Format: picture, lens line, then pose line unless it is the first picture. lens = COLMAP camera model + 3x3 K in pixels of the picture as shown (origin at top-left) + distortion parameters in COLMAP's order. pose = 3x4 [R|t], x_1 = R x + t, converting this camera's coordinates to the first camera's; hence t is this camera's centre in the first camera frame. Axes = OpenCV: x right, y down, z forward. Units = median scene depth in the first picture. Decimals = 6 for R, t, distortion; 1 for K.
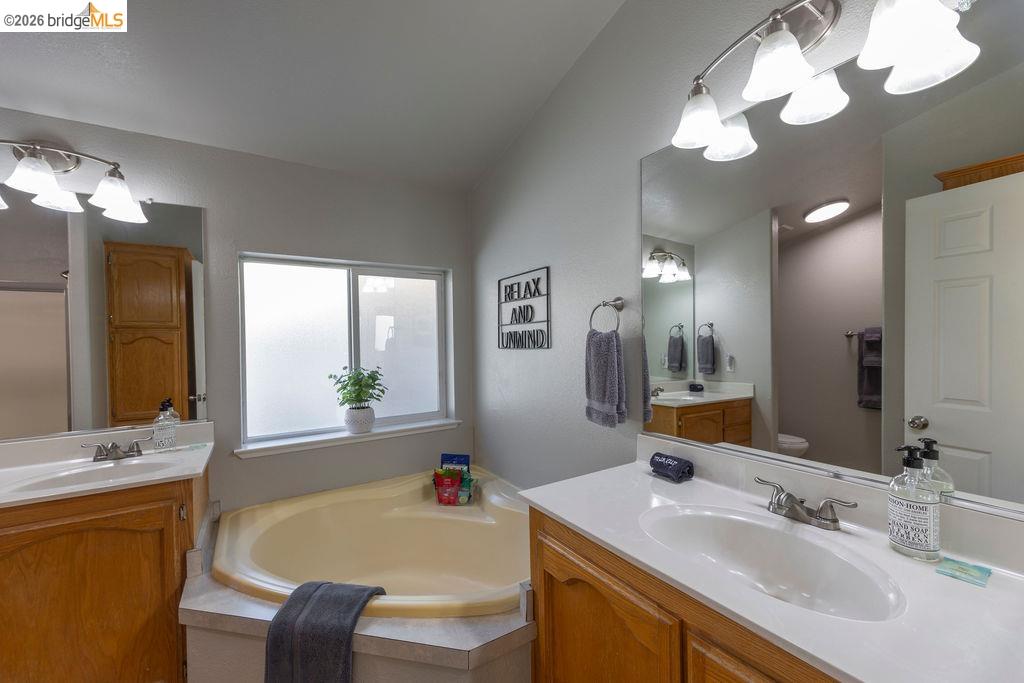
lens RADIAL K [[410.9, 0, 508.5], [0, 410.9, 343.0], [0, 0, 1]] dist [0.000794, 0.000462]
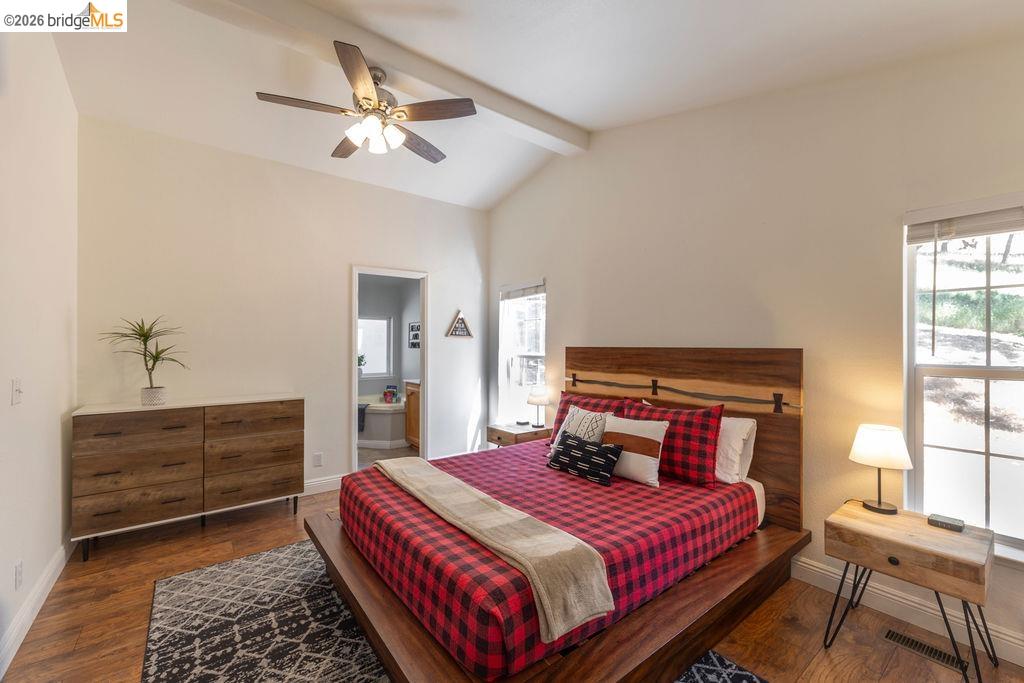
lens RADIAL K [[410.9, 0, 508.5], [0, 410.9, 343.0], [0, 0, 1]] dist [0.000794, 0.000462]
pose [[0.995260, 0.019660, 0.095247, 0.411255], [-0.018651, 0.999760, -0.011477, -0.000850], [-0.095449, 0.009647, 0.995388, -1.966560]]
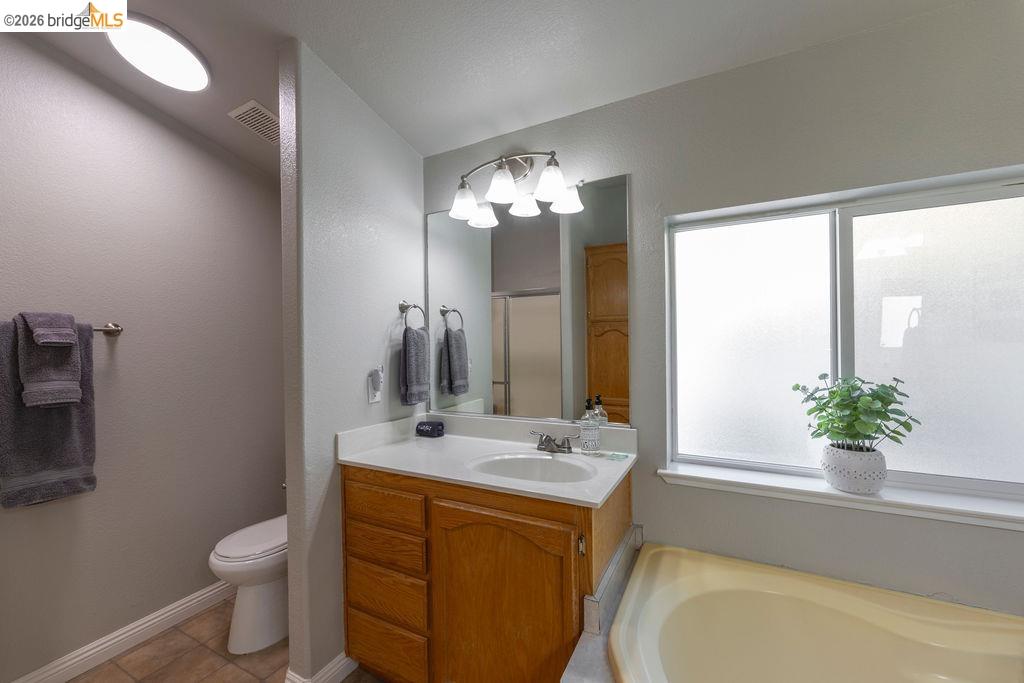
lens RADIAL K [[410.9, 0, 508.5], [0, 410.9, 343.0], [0, 0, 1]] dist [0.000794, 0.000462]
pose [[0.504881, 0.014402, -0.863069, -0.117914], [0.000496, 0.999856, 0.016975, 0.002685], [0.863189, -0.008998, 0.504801, 0.314817]]
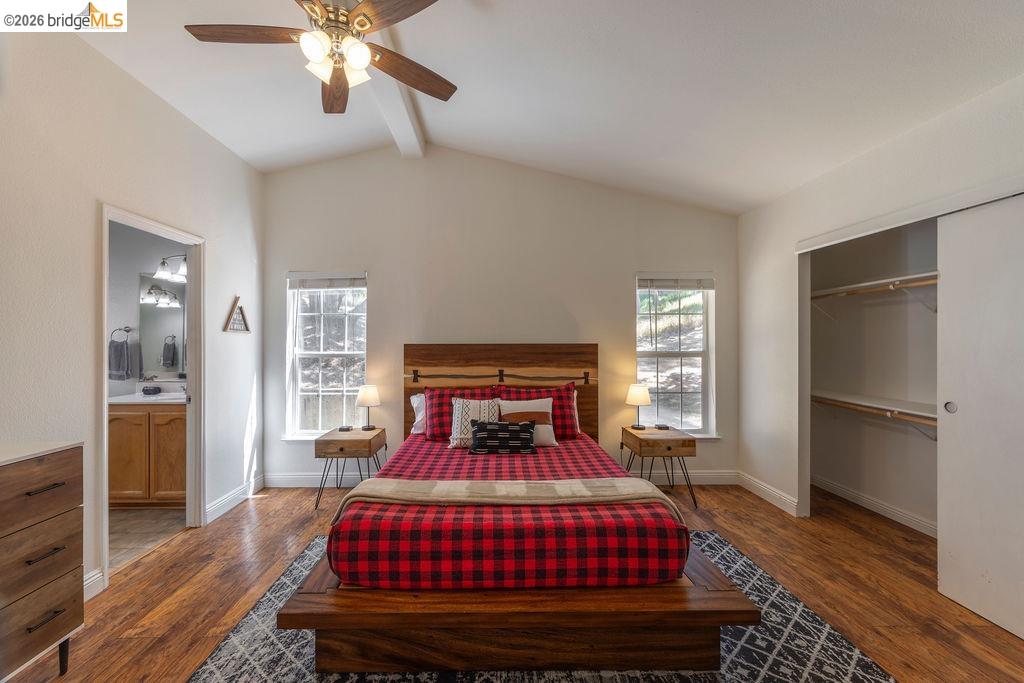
lens RADIAL K [[401.8, 0, 494.6], [0, 401.8, 343.5], [0, 0, 1]] dist [0.001110, 0.000228]
pose [[0.513010, 0.016383, 0.858226, -0.462153], [-0.001271, 0.999831, -0.018326, 0.019628], [-0.858382, 0.008310, 0.512944, -1.461087]]
